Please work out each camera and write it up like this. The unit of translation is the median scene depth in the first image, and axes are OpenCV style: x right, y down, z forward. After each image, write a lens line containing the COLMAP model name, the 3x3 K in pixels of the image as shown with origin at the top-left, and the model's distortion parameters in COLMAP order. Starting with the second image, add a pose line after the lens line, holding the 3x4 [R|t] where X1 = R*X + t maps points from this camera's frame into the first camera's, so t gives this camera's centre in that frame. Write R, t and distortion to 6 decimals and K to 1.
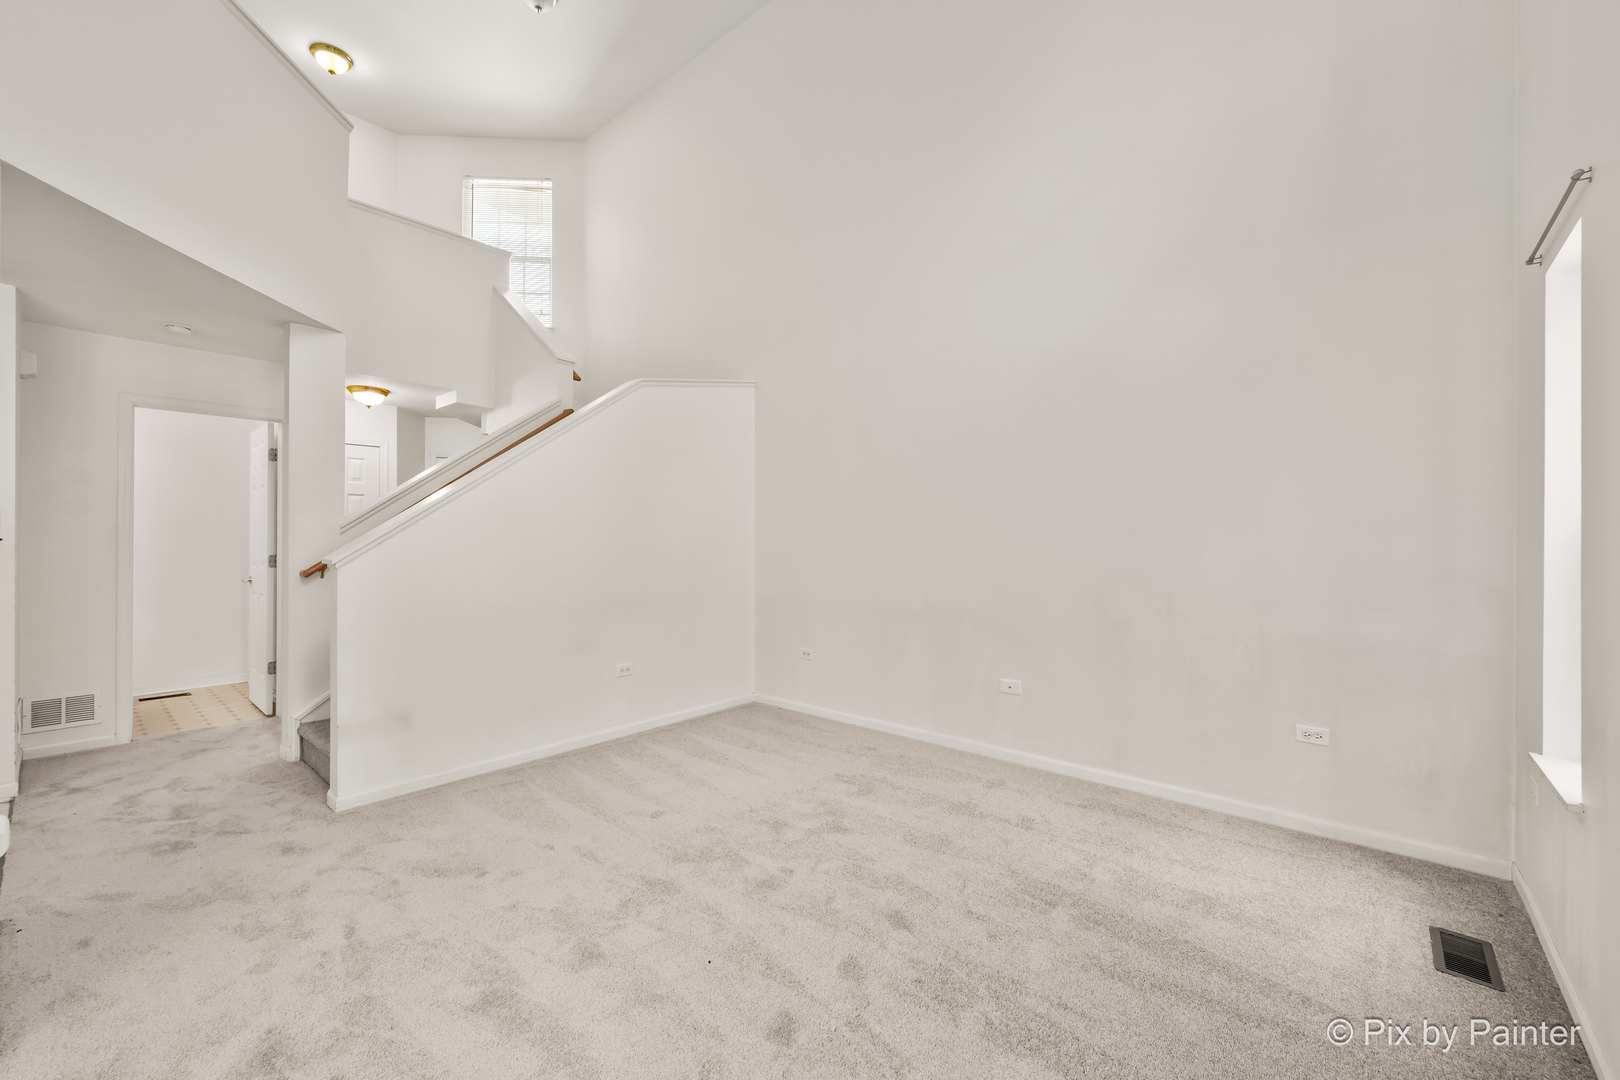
lens RADIAL K [[651.6, 0, 805.5], [0, 651.6, 539.2], [0, 0, 1]] dist [-0.003053, -0.000007]
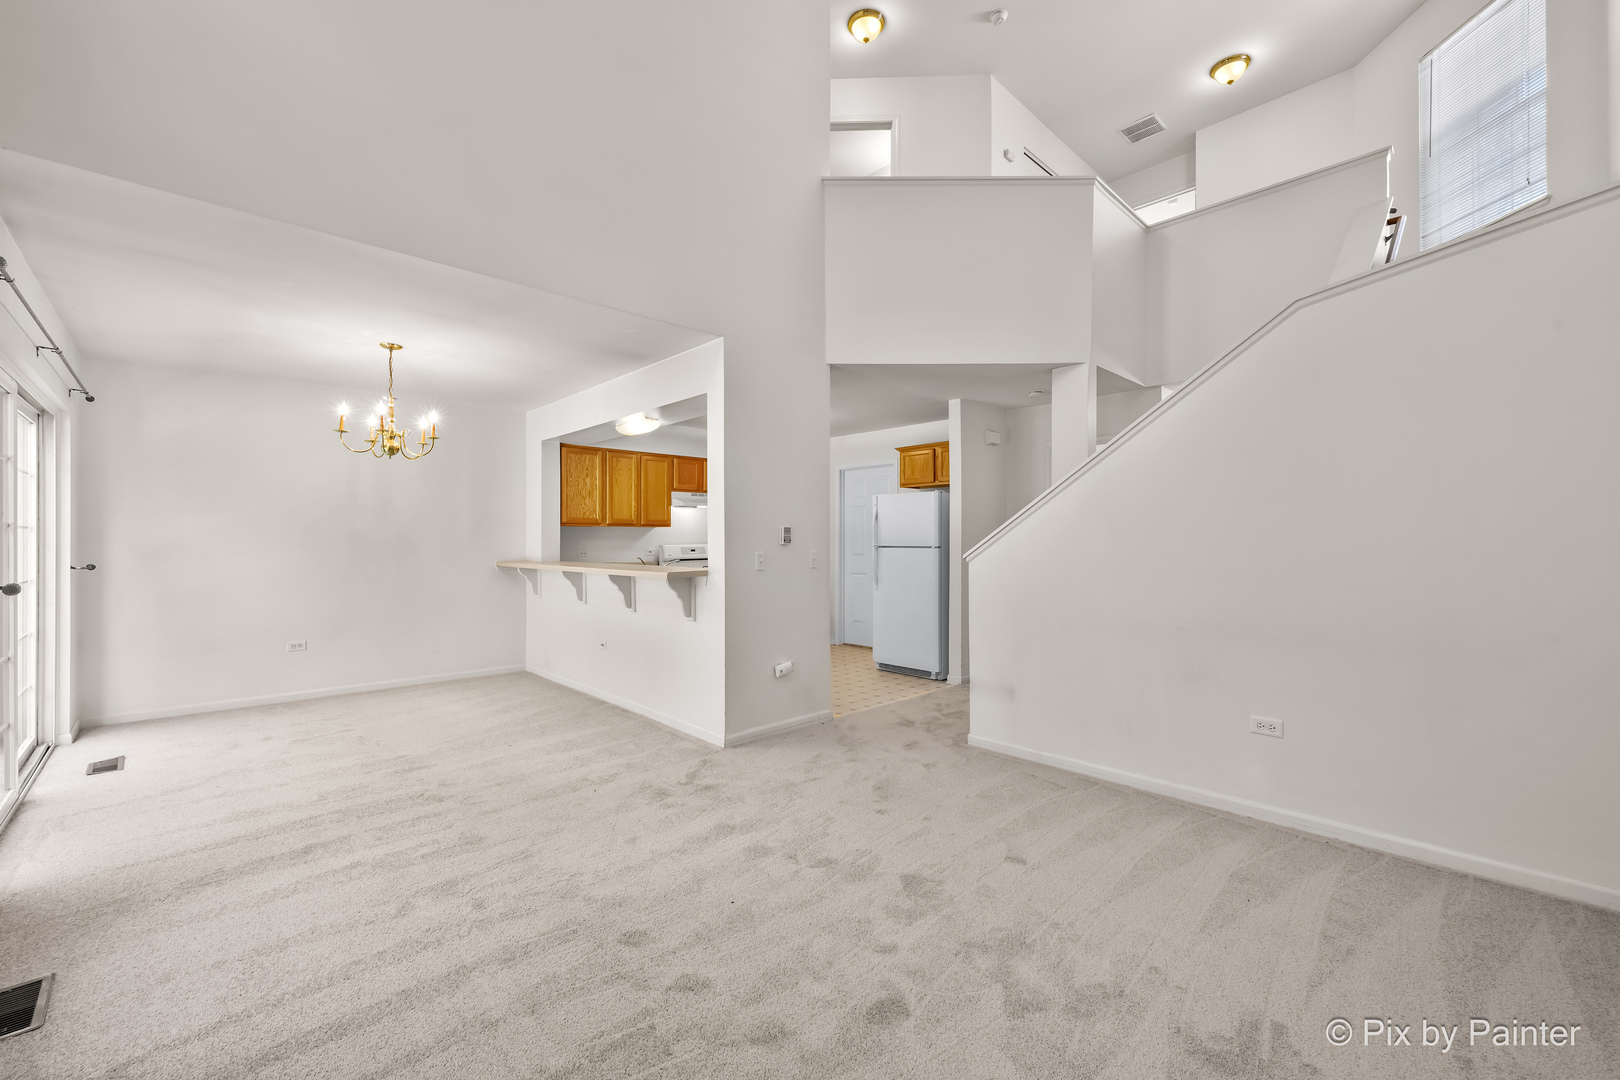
lens RADIAL K [[651.6, 0, 809.4], [0, 651.6, 546.9], [0, 0, 1]] dist [-0.003053, -0.000007]
pose [[-0.084831, 0.007696, -0.996366, 0.626887], [-0.004245, 0.999958, 0.008086, 0.007891], [0.996386, 0.004916, -0.084795, 0.786994]]
